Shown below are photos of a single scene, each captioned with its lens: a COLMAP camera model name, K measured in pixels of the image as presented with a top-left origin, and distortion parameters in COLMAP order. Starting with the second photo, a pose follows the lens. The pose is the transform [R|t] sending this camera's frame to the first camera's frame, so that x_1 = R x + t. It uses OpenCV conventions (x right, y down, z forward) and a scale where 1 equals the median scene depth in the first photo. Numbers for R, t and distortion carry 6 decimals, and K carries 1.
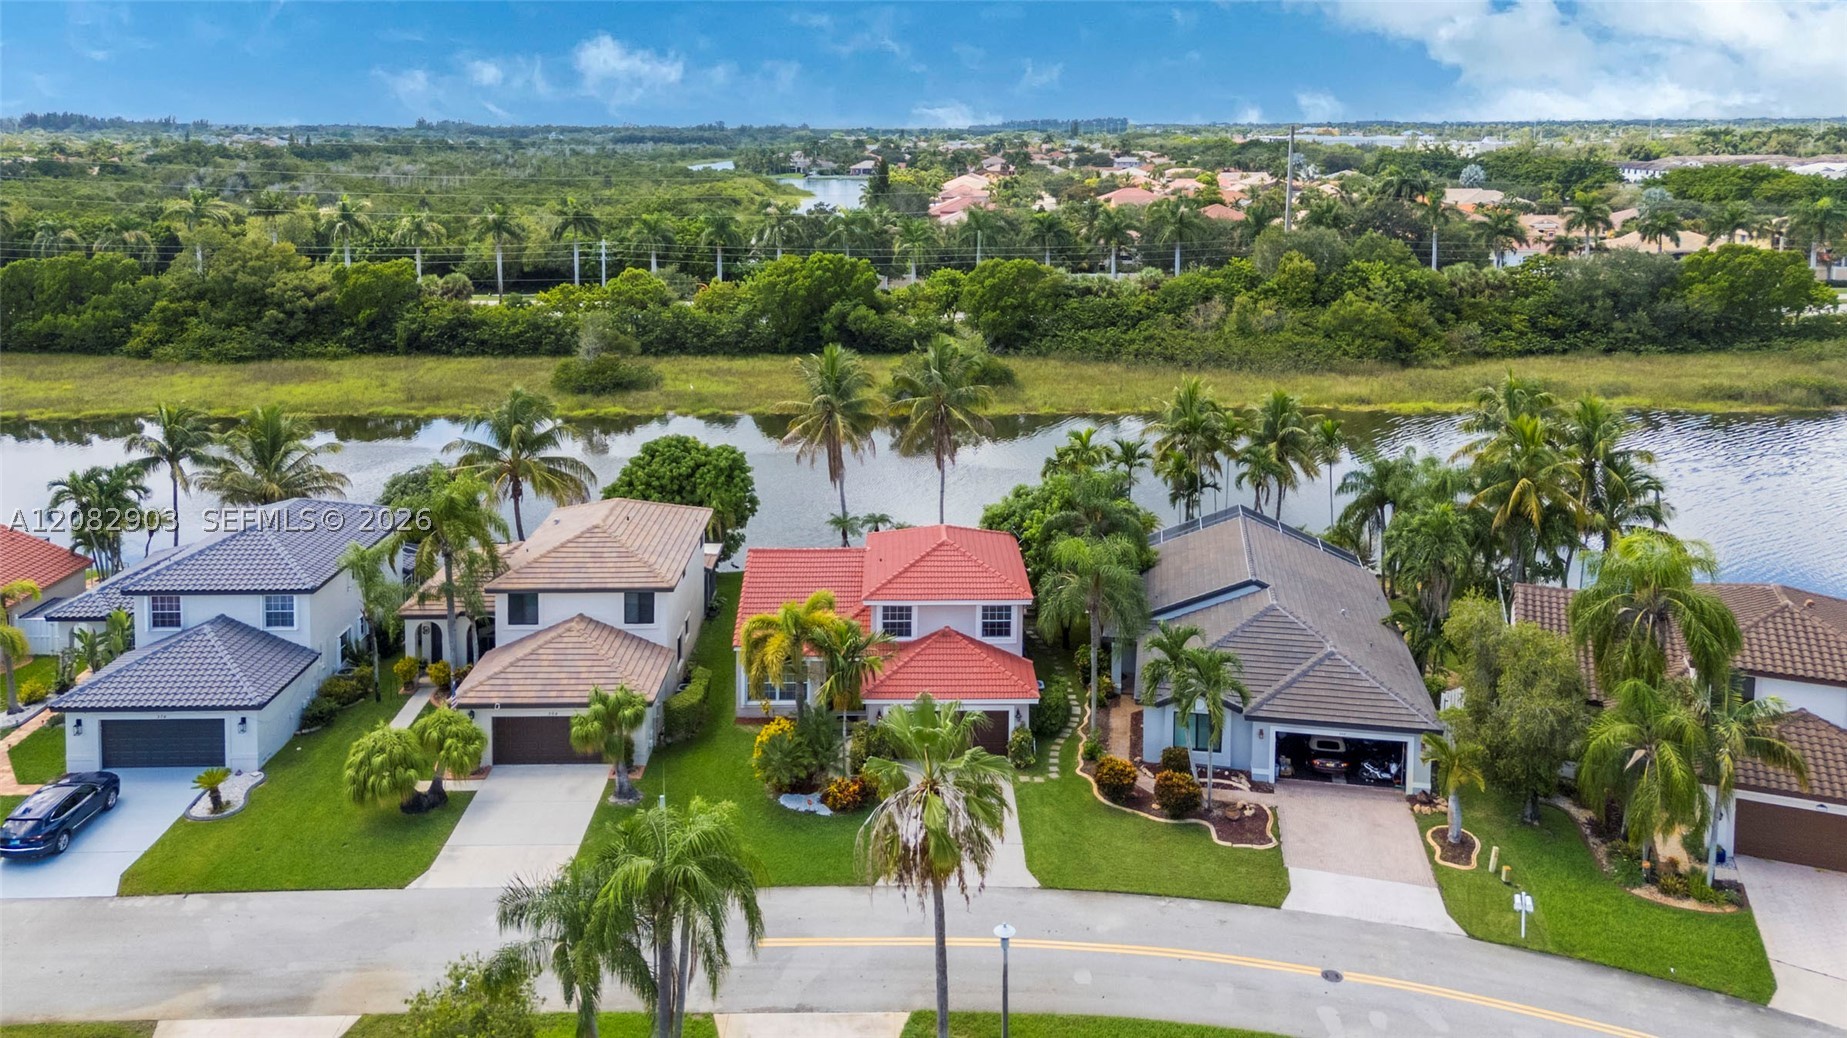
lens RADIAL K [[1396.3, 0, 920.1], [0, 1396.3, 288.3], [0, 0, 1]] dist [0.060004, -0.012855]
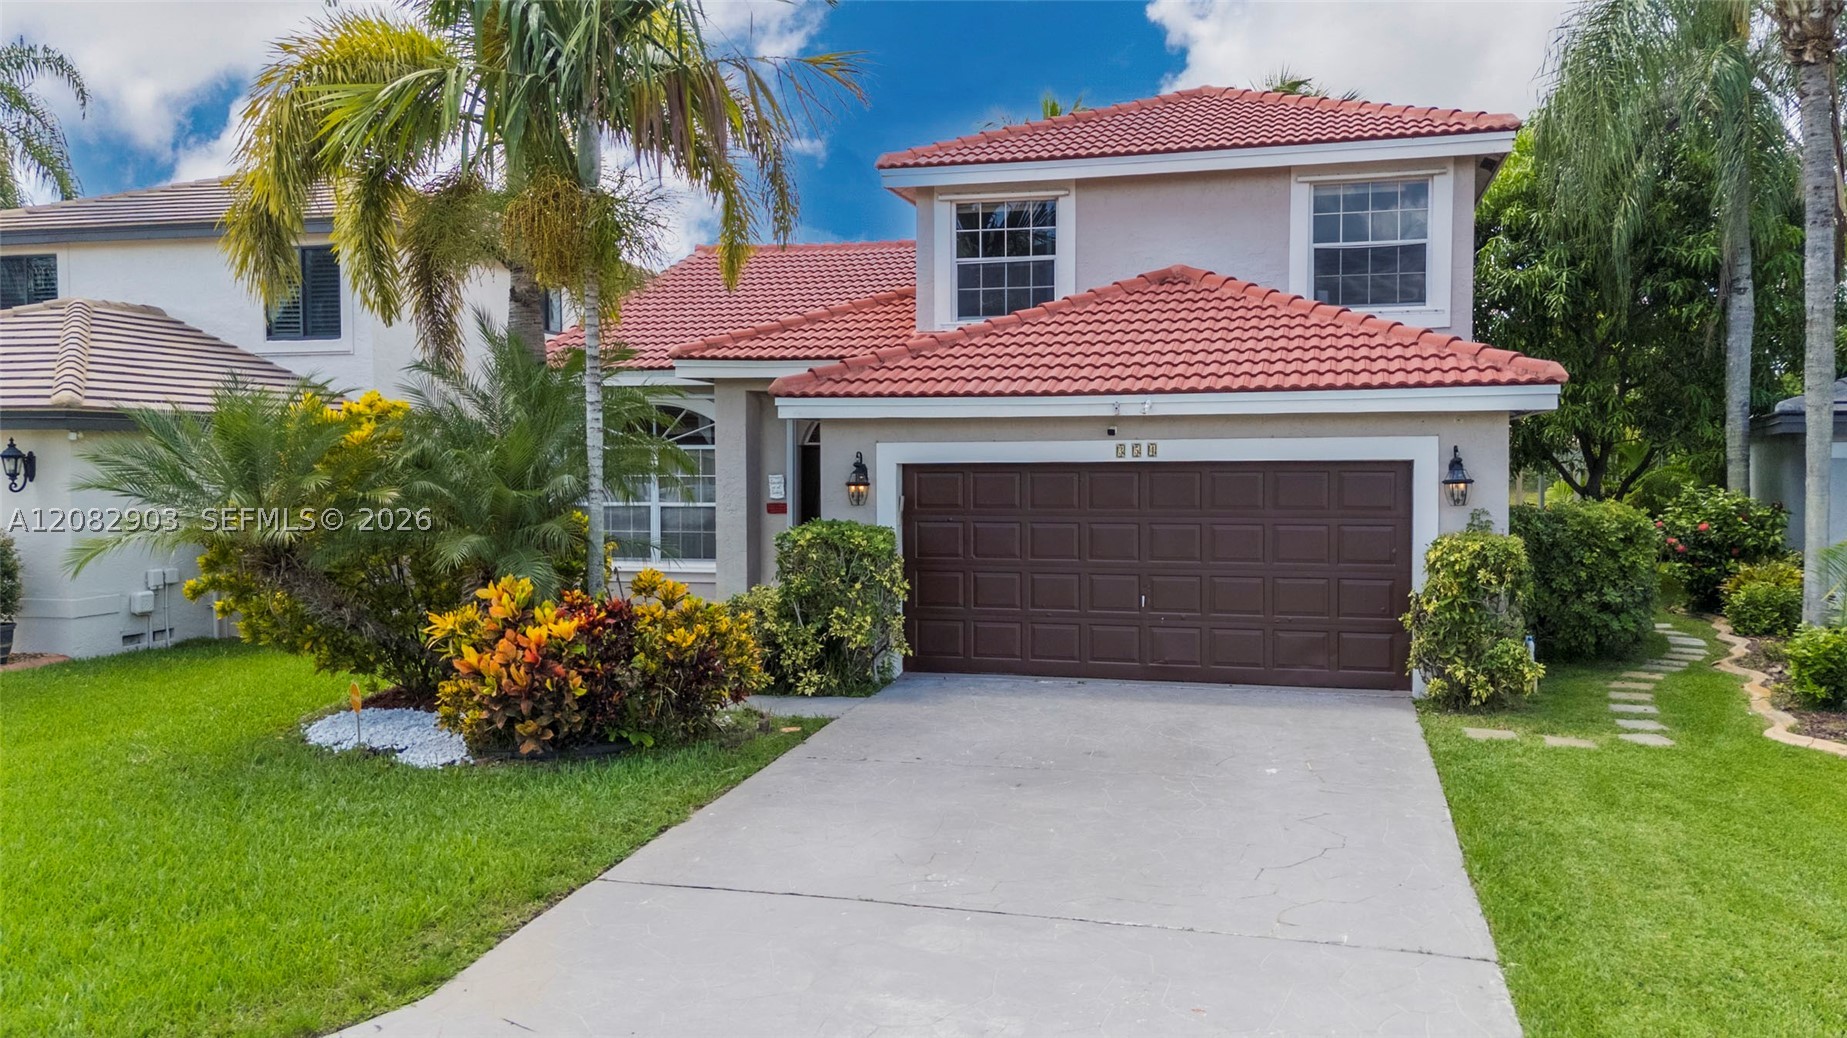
lens RADIAL K [[1396.3, 0, 981.6], [0, 1396.3, 518.2], [0, 0, 1]] dist [0.060004, -0.012855]
pose [[0.969144, 0.007641, -0.246376, 0.047547], [-0.024208, 0.997638, -0.064285, 0.299344], [0.245303, 0.068266, 0.967040, 0.707359]]
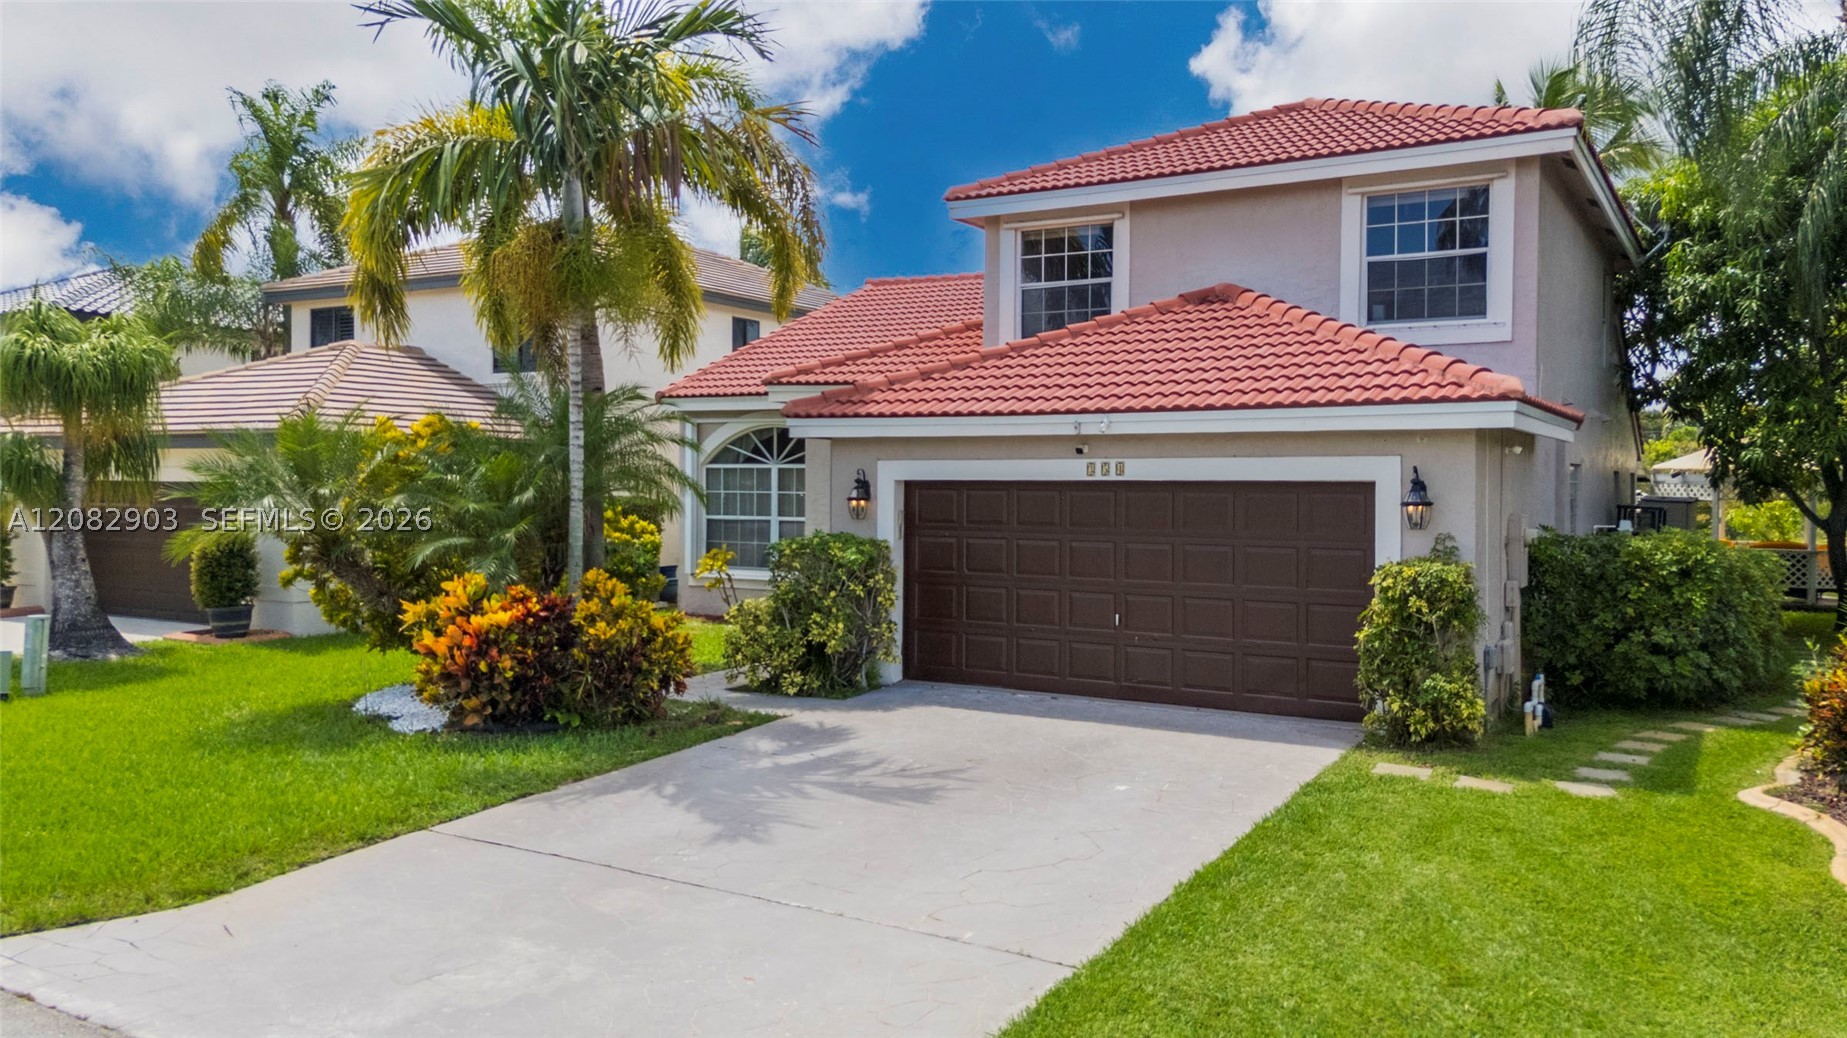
lens RADIAL K [[1396.3, 0, 918.5], [0, 1396.3, 500.8], [0, 0, 1]] dist [0.060004, -0.012855]
pose [[0.855446, 0.012702, -0.517736, 0.104561], [-0.063984, 0.994632, -0.081319, 0.298905], [0.513924, 0.102690, 0.851667, 0.721190]]
